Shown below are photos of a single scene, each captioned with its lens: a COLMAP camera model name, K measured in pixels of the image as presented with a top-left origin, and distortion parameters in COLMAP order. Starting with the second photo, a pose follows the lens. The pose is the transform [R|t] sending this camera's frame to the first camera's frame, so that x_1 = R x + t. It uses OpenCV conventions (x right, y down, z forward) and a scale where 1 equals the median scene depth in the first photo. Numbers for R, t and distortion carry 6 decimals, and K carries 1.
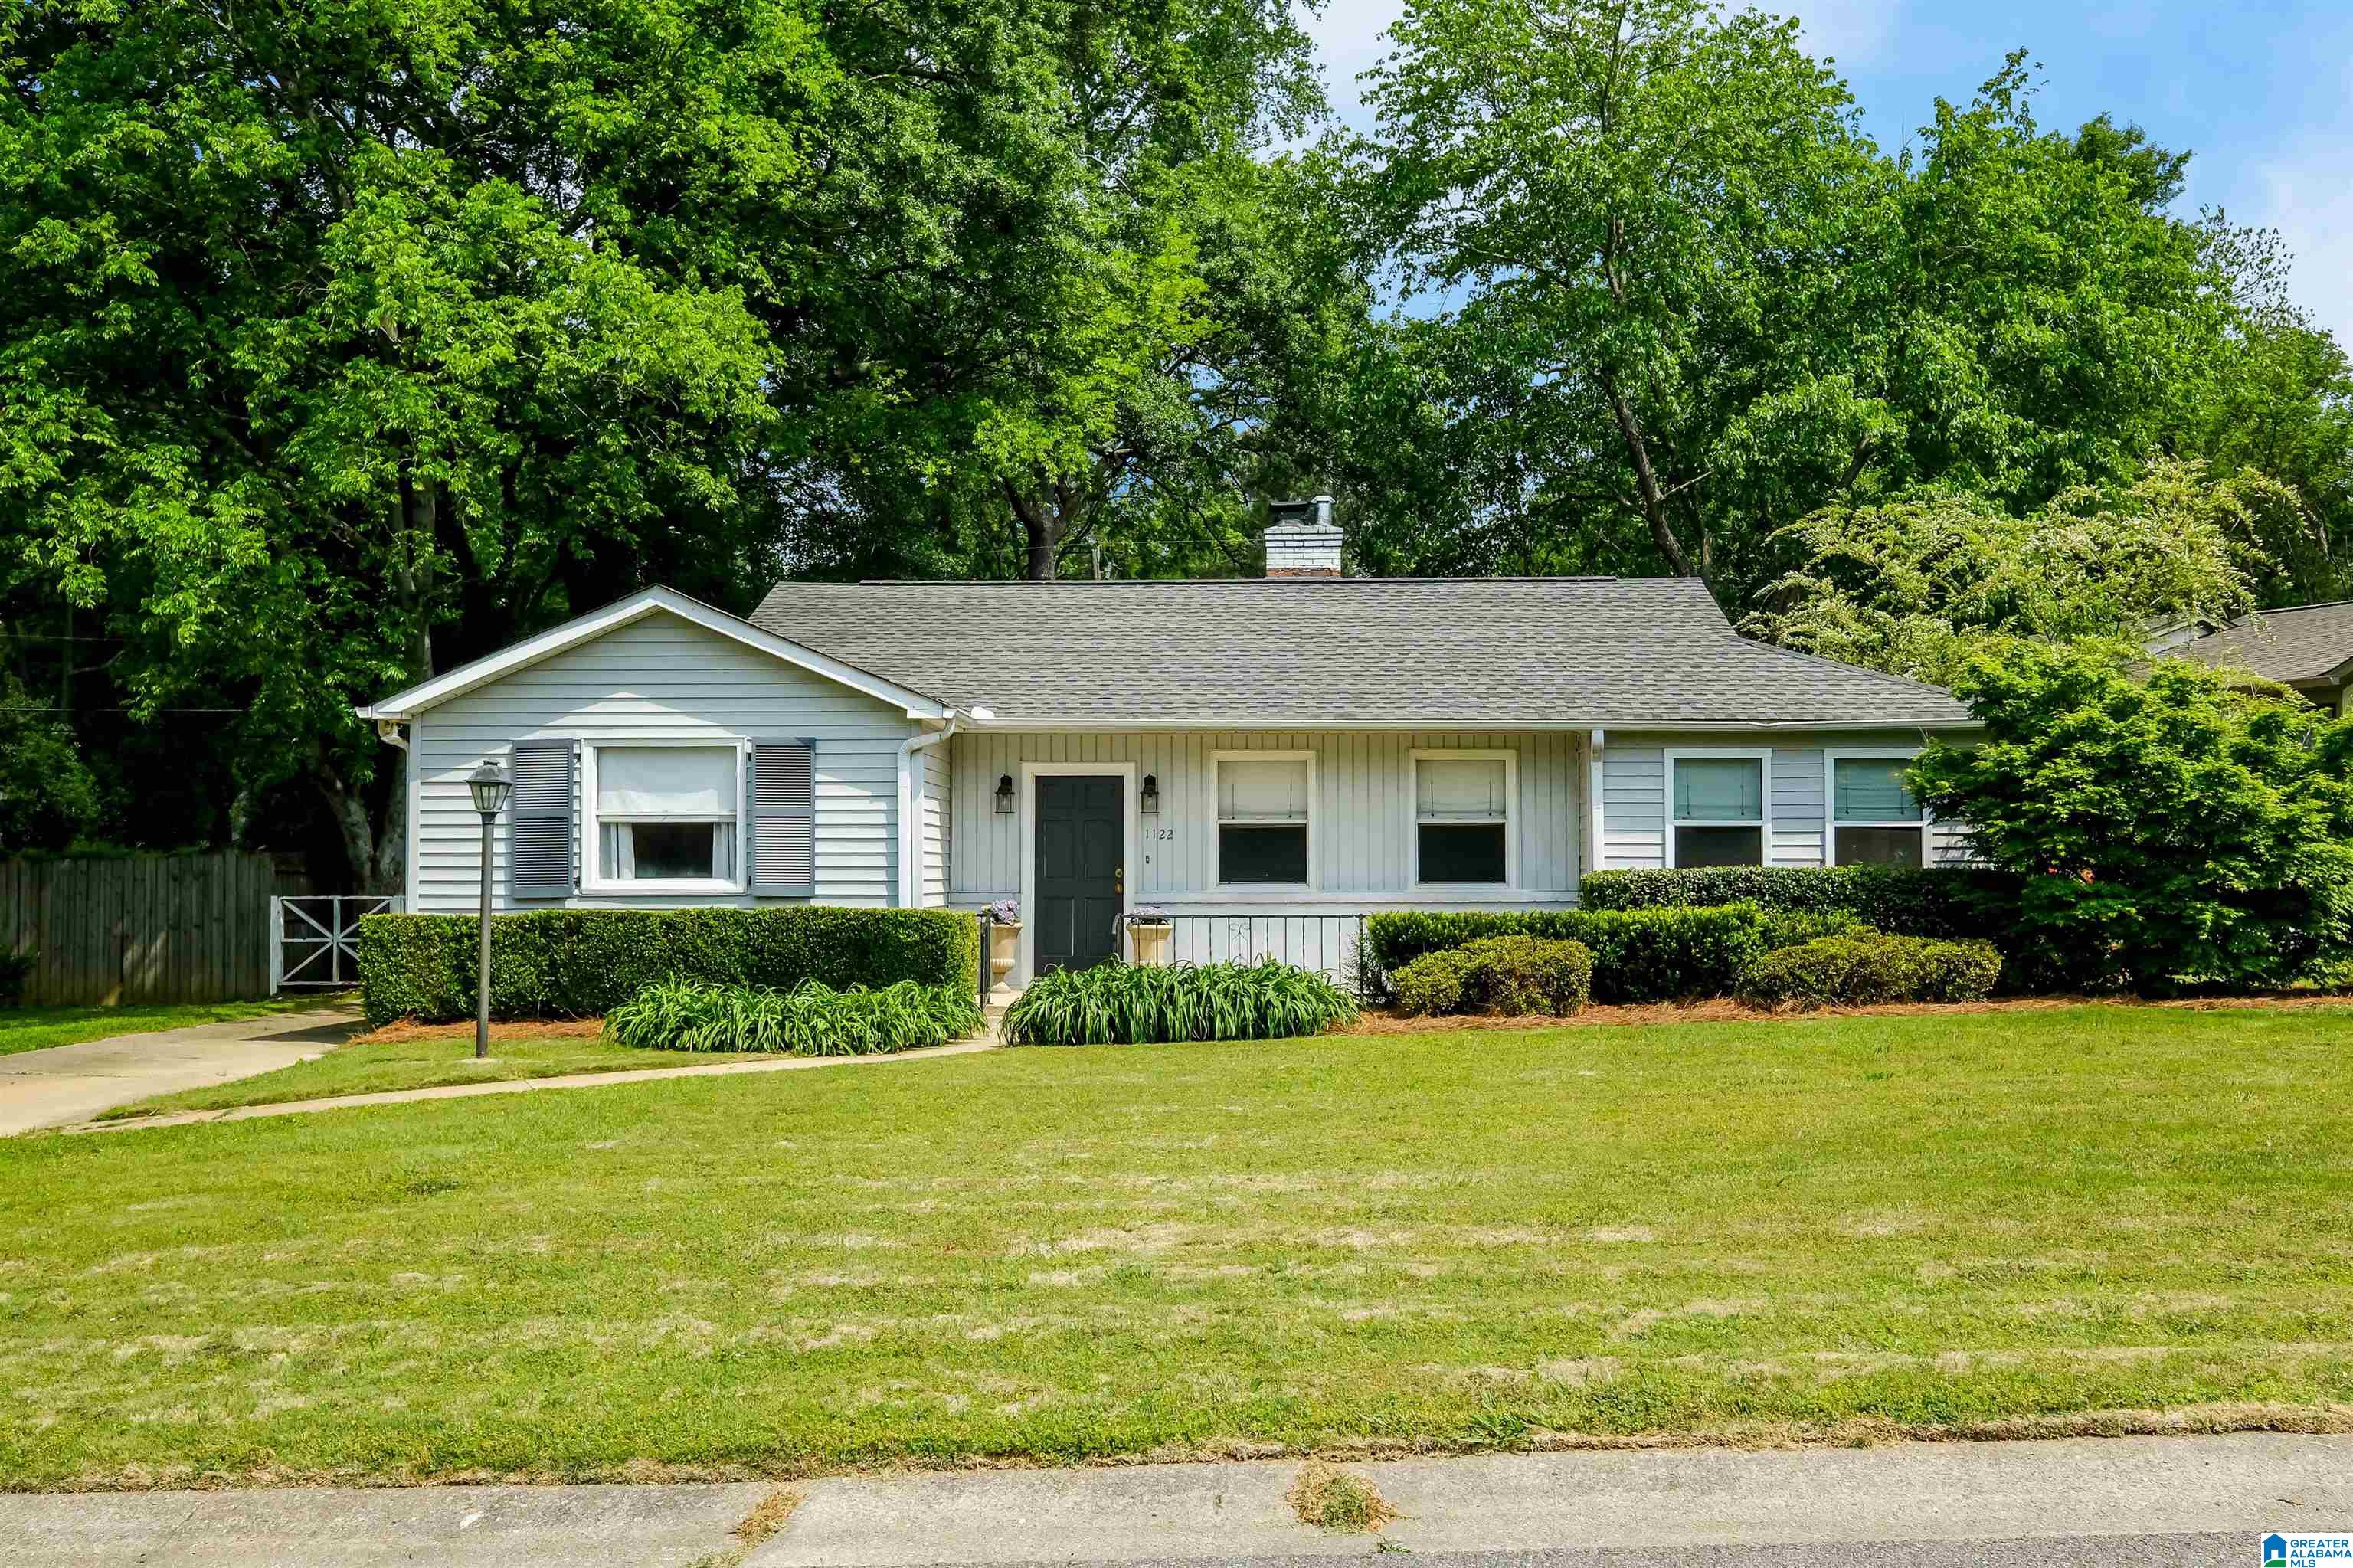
lens RADIAL K [[2245.8, 0, 1176.5], [0, 2245.8, 784.0], [0, 0, 1]] dist [0.004320, -0.001371]
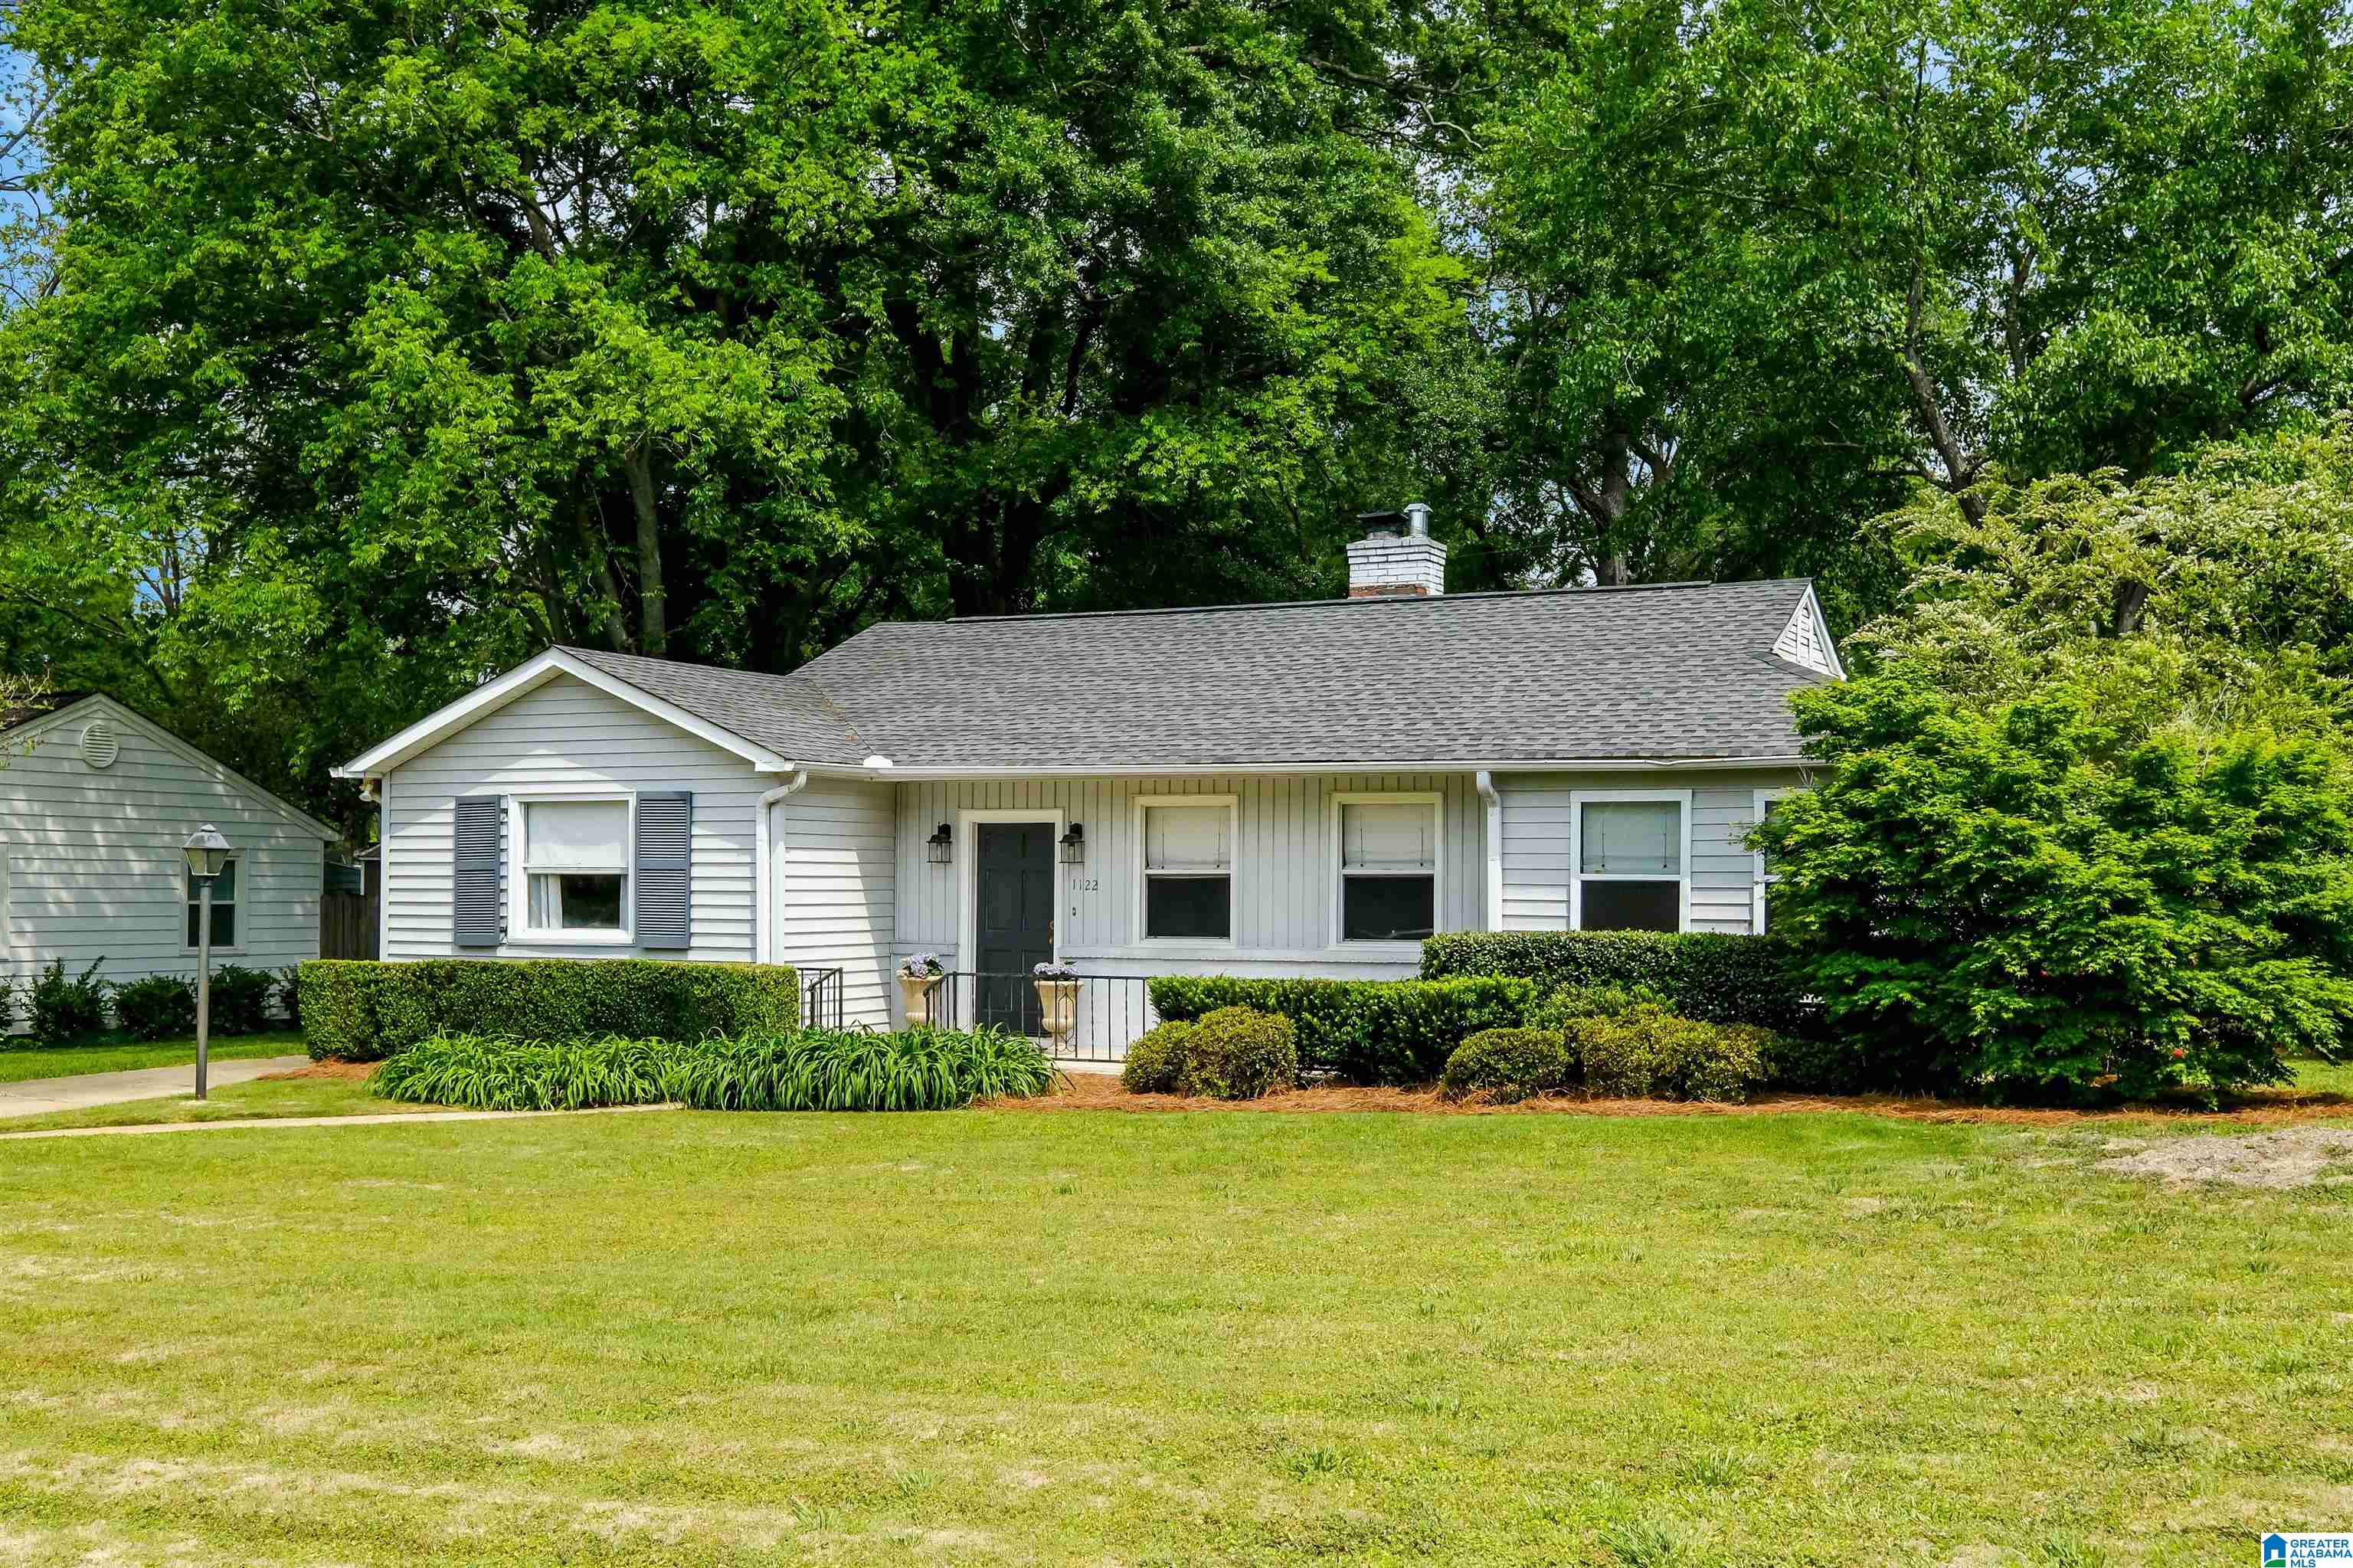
lens RADIAL K [[2470.7, 0, 1176.5], [0, 2470.7, 784.0], [0, 0, 1]] dist [0.024145, 0.005004]
pose [[0.918570, -0.010582, -0.395117, 0.457511], [0.010934, 0.999939, -0.001361, -0.019065], [0.395108, -0.003070, 0.918630, 0.060622]]
